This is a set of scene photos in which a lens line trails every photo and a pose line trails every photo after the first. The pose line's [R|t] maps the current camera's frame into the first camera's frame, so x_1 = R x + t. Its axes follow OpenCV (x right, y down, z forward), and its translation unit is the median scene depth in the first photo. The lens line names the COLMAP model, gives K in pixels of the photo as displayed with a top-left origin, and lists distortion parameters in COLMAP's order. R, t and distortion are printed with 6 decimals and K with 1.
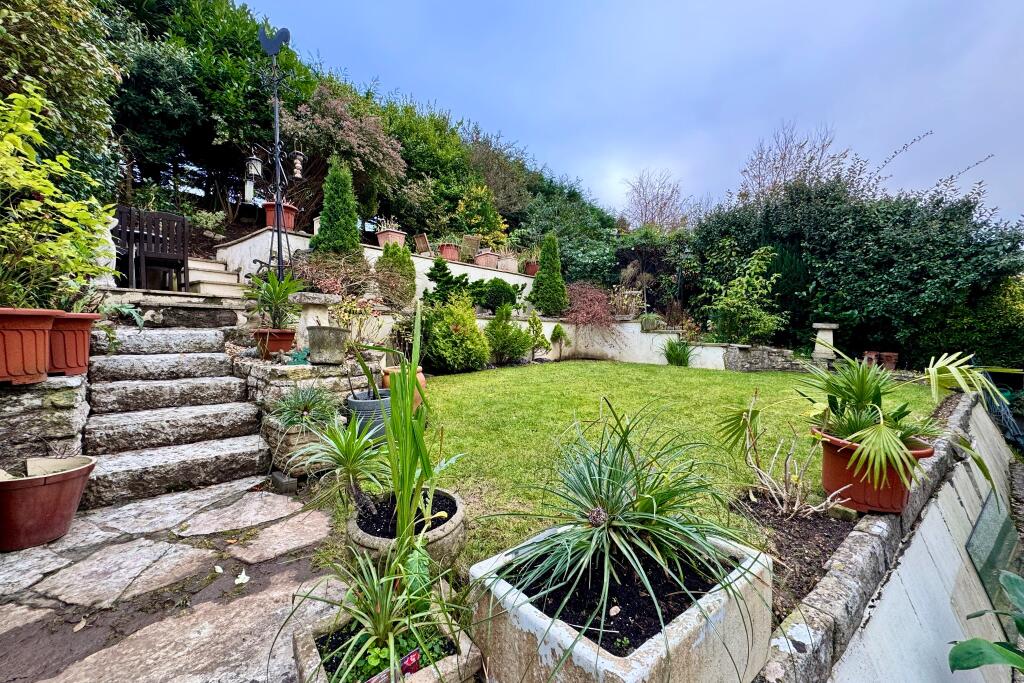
lens RADIAL K [[408.7, 0, 512.0], [0, 408.7, 341.5], [0, 0, 1]] dist [0.000814, 0.000060]
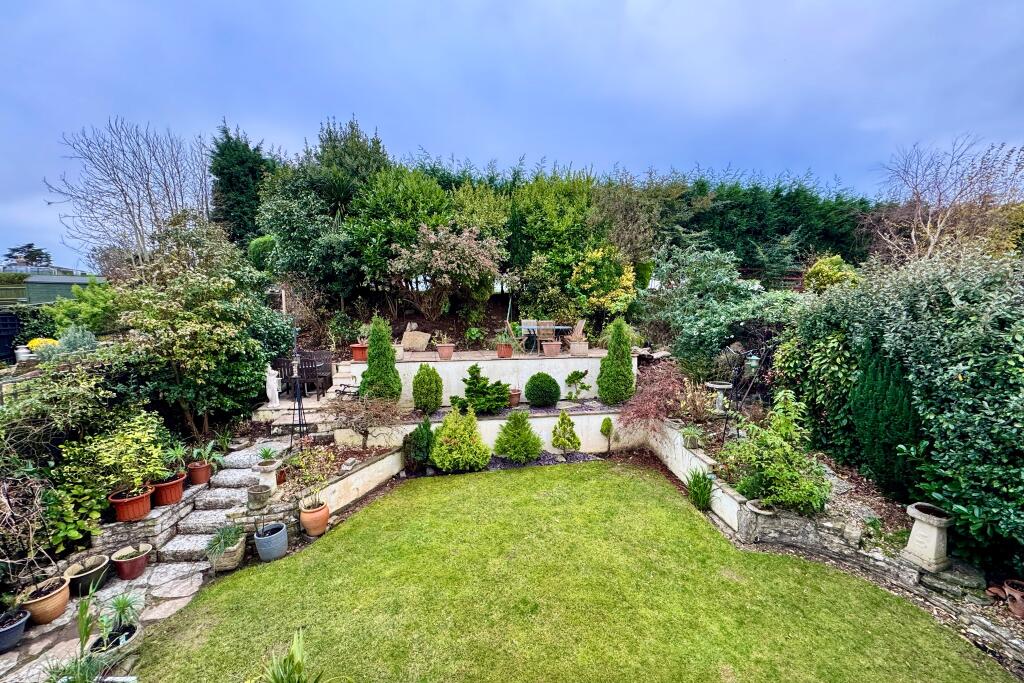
lens RADIAL K [[408.7, 0, 512.0], [0, 408.7, 341.5], [0, 0, 1]] dist [0.000814, 0.000060]
pose [[0.775996, 0.047397, -0.628955, 0.593501], [-0.011550, 0.998073, 0.060963, -0.306486], [0.630633, -0.040043, 0.775048, 0.105966]]
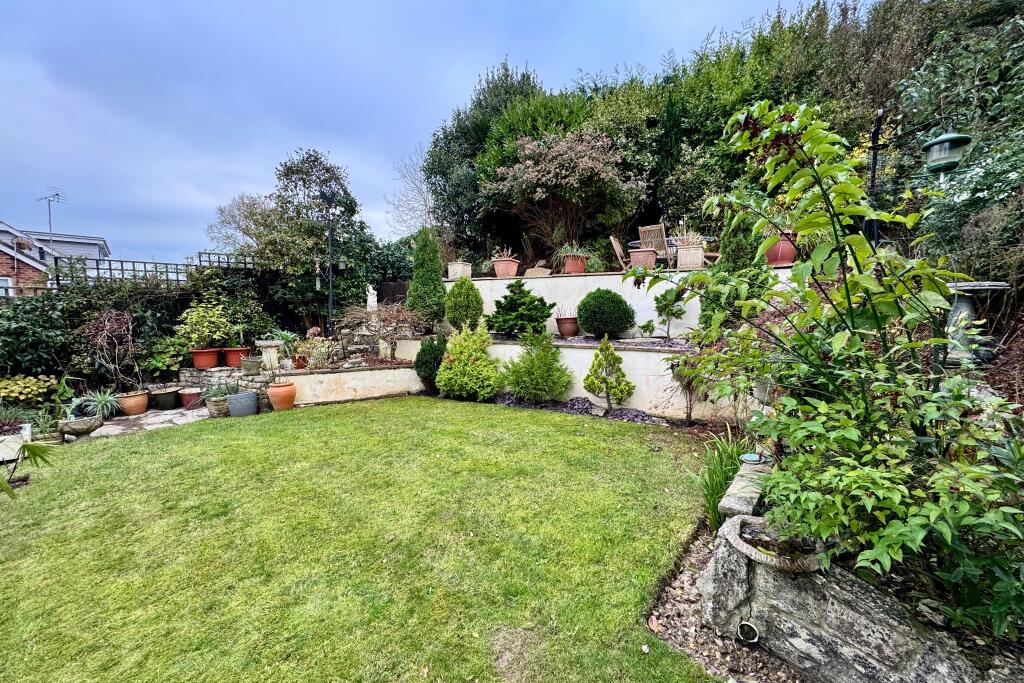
lens RADIAL K [[404.0, 0, 512.0], [0, 404.0, 341.5], [0, 0, 1]] dist [-0.000258, -0.000012]
pose [[0.167695, 0.073009, -0.983132, 0.677832], [-0.018500, 0.997311, 0.070907, -0.107184], [0.985665, 0.006297, 0.168595, 0.723884]]
